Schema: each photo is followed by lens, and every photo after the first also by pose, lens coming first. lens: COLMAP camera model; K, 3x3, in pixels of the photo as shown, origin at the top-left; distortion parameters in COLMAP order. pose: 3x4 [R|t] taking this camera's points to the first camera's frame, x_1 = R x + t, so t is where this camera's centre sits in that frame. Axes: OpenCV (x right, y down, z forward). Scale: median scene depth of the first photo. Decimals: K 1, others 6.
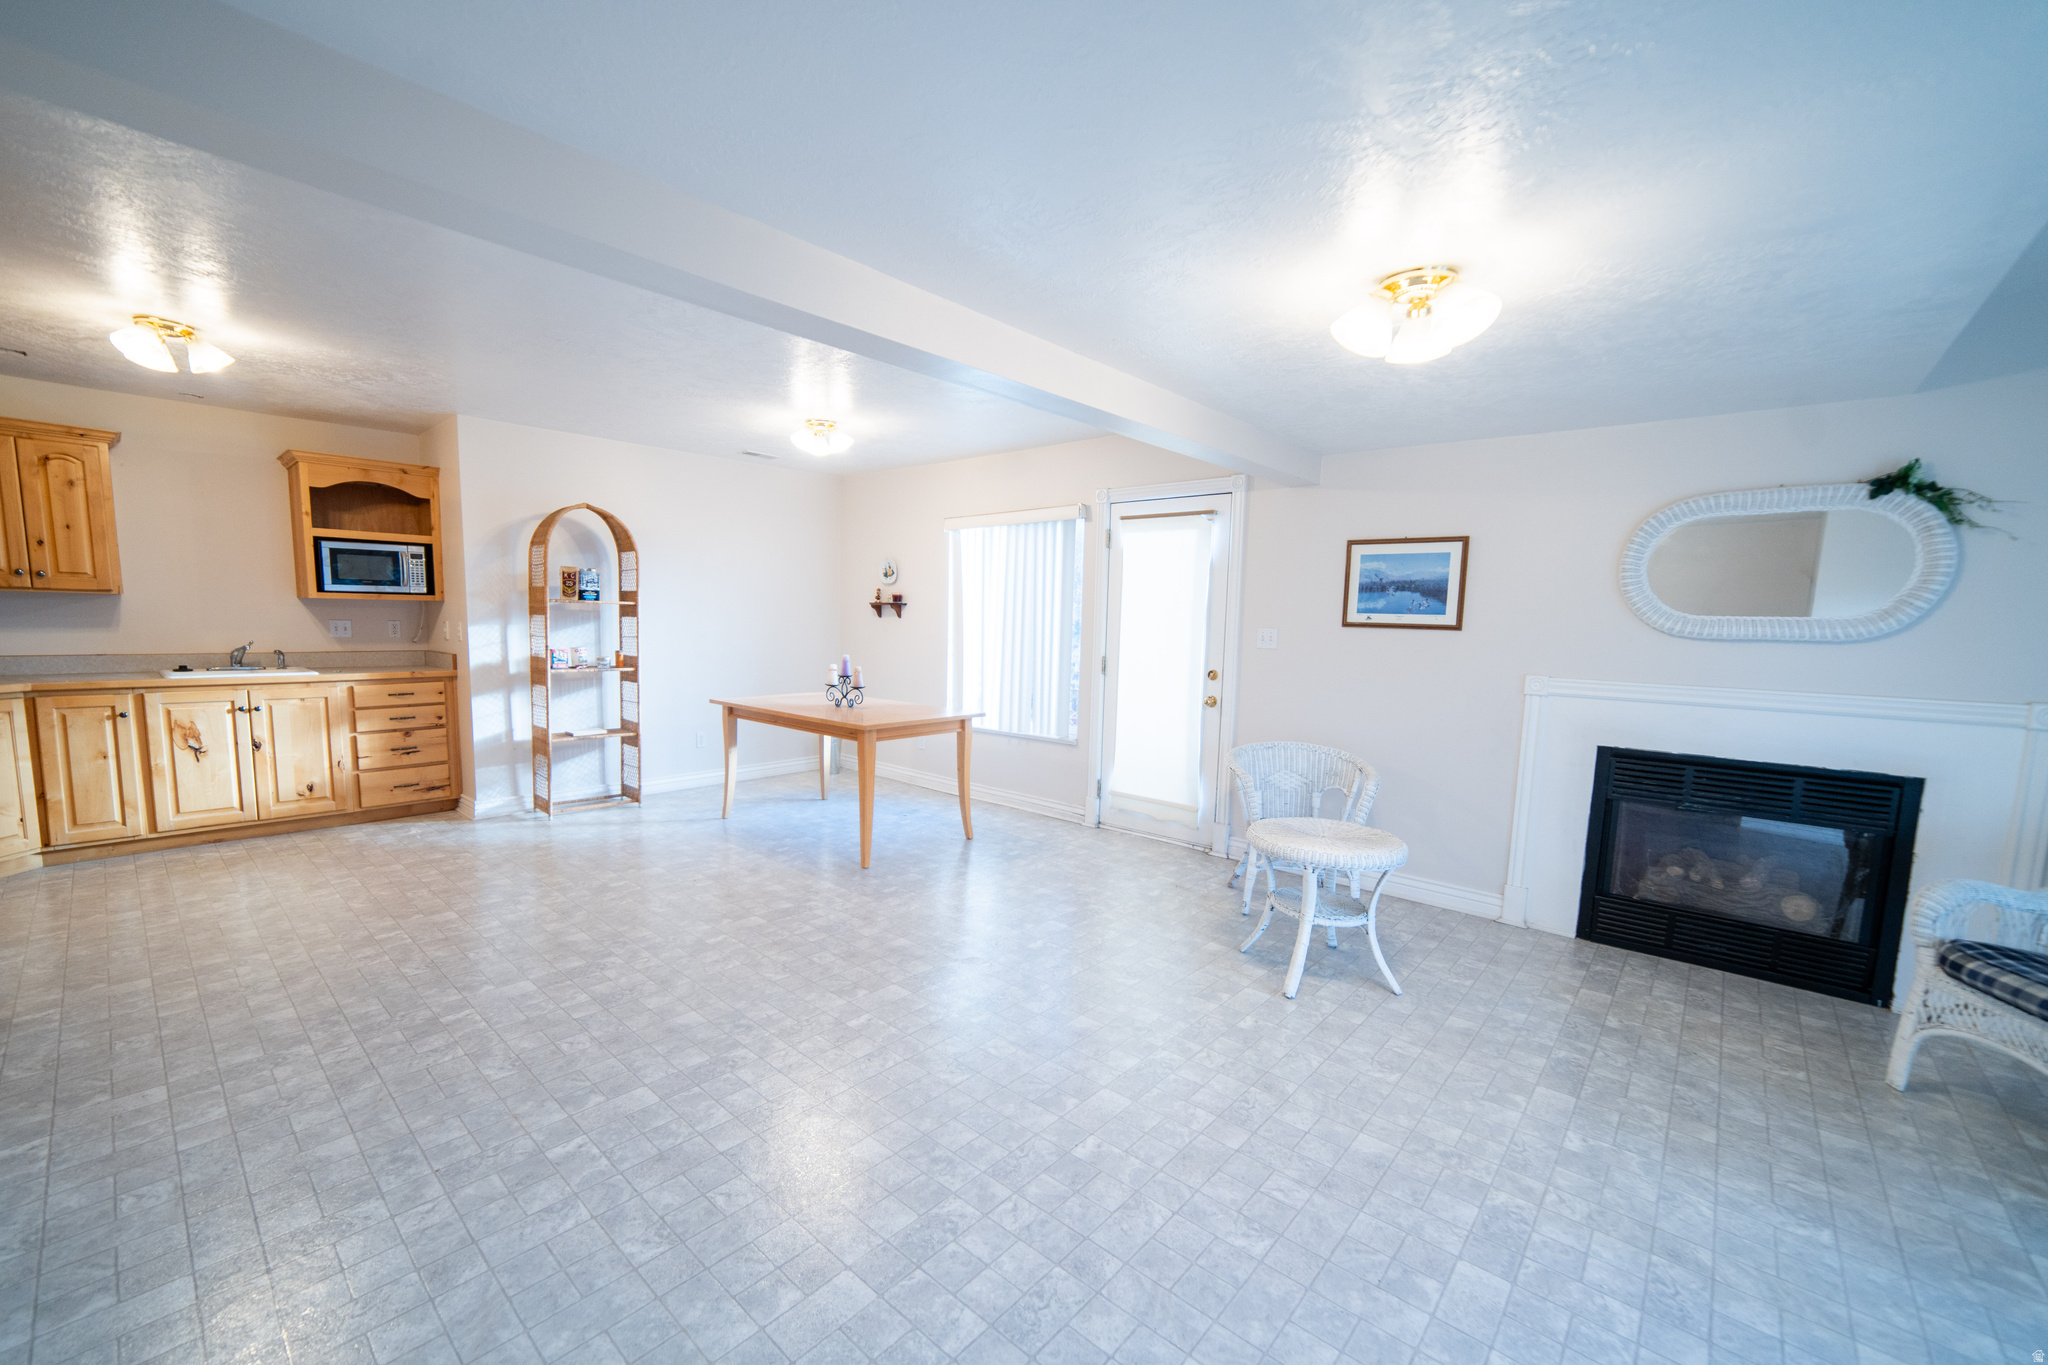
lens RADIAL K [[806.3, 0, 1030.7], [0, 806.3, 693.5], [0, 0, 1]] dist [-0.010728, 0.000460]
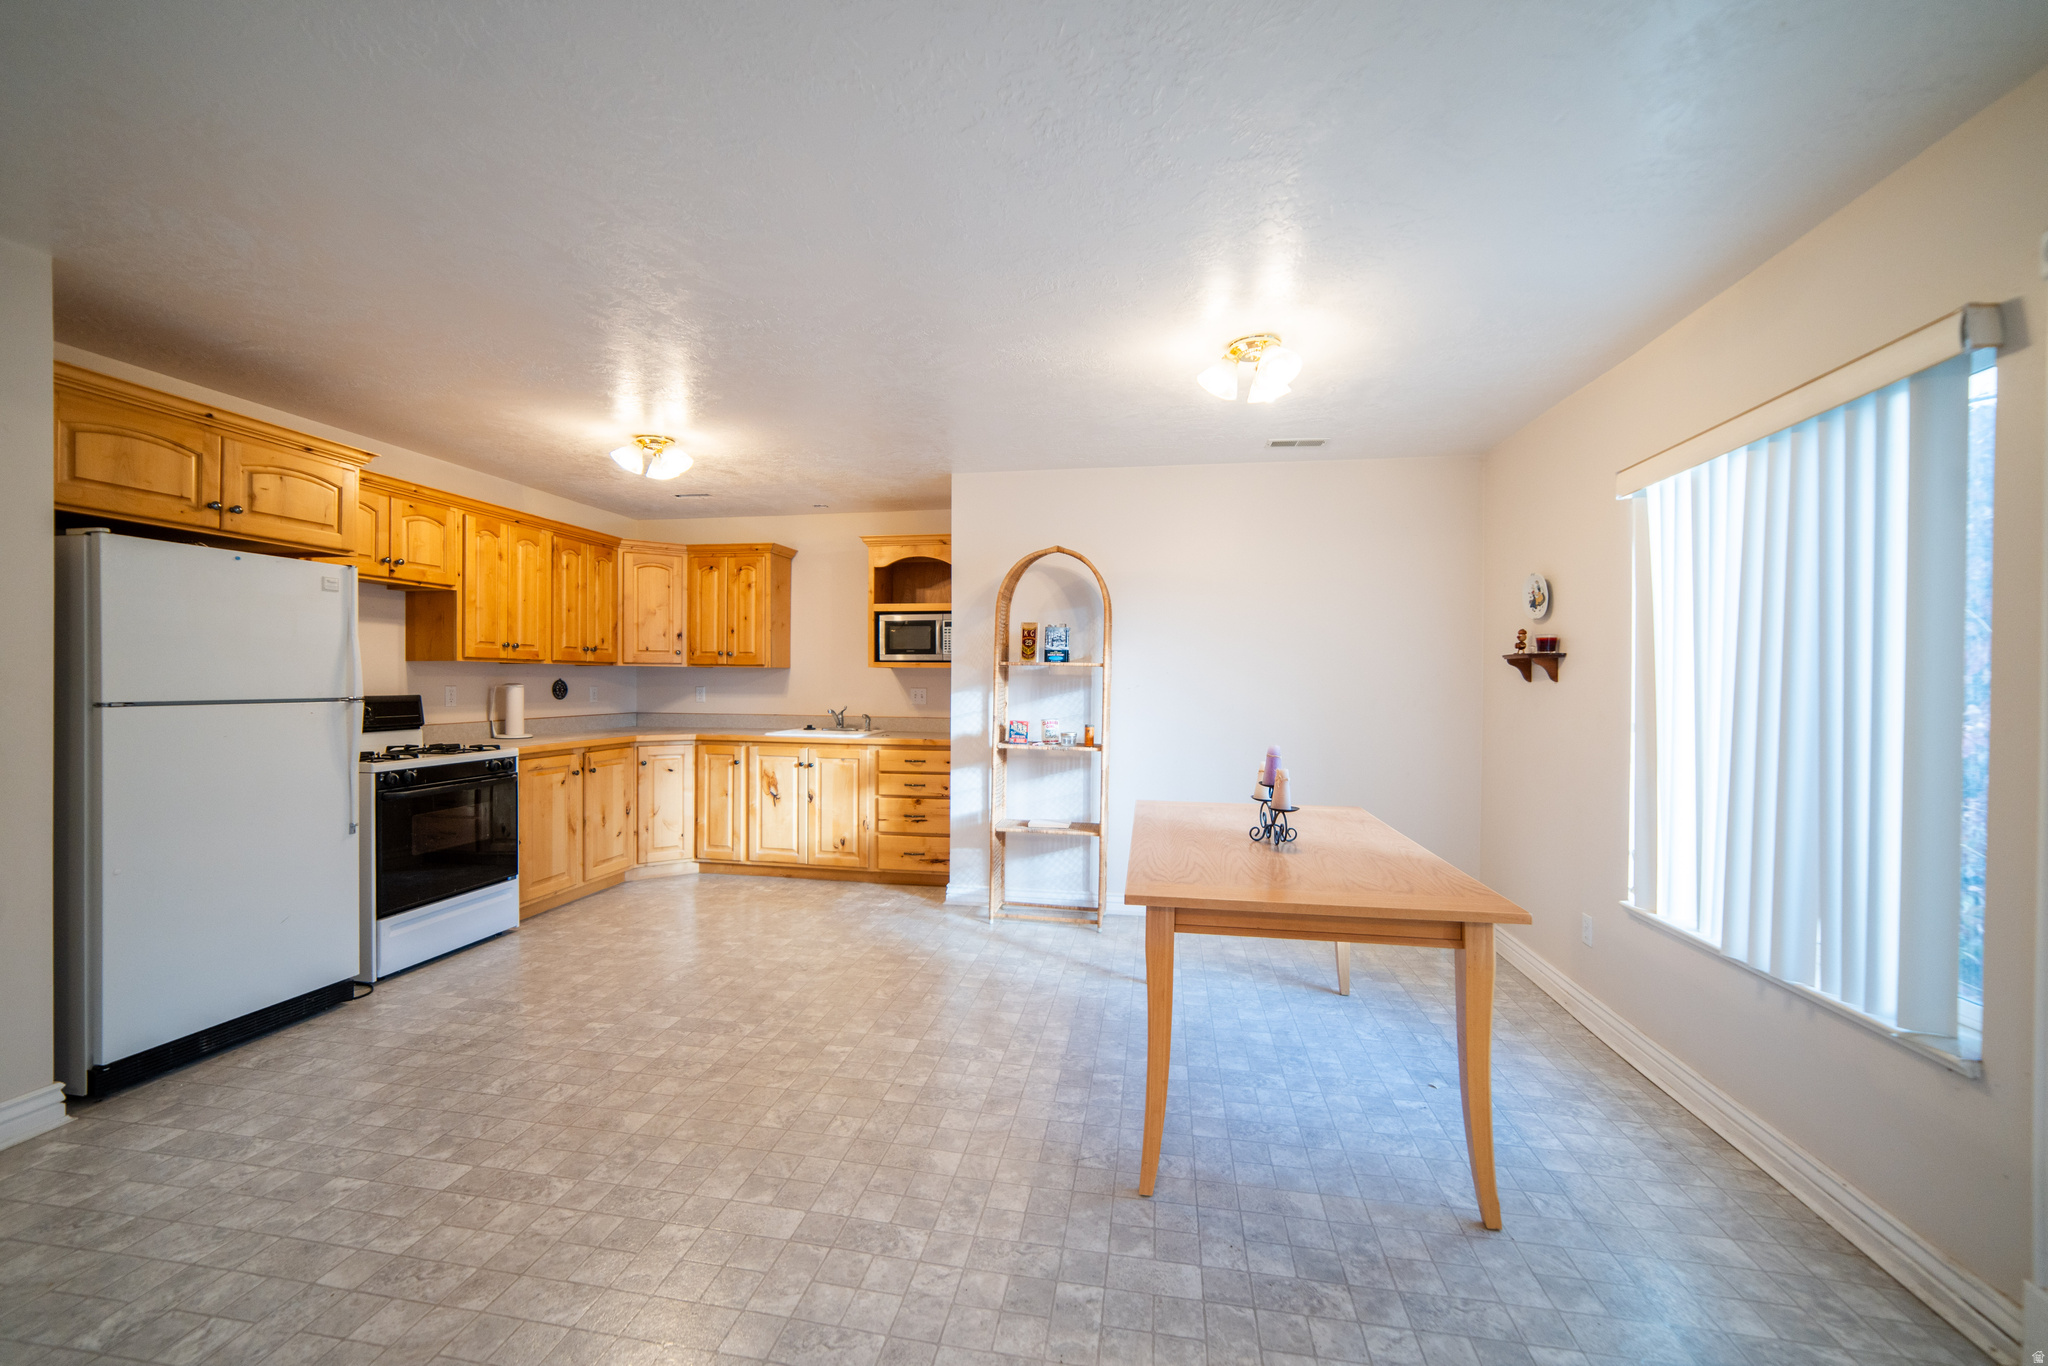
lens RADIAL K [[806.3, 0, 1026.7], [0, 806.3, 683.3], [0, 0, 1]] dist [-0.010728, 0.000460]
pose [[0.513992, -0.013974, -0.857681, 0.154125], [-0.080272, 0.994696, -0.064313, -0.043344], [0.854031, 0.101904, 0.510144, 0.608349]]
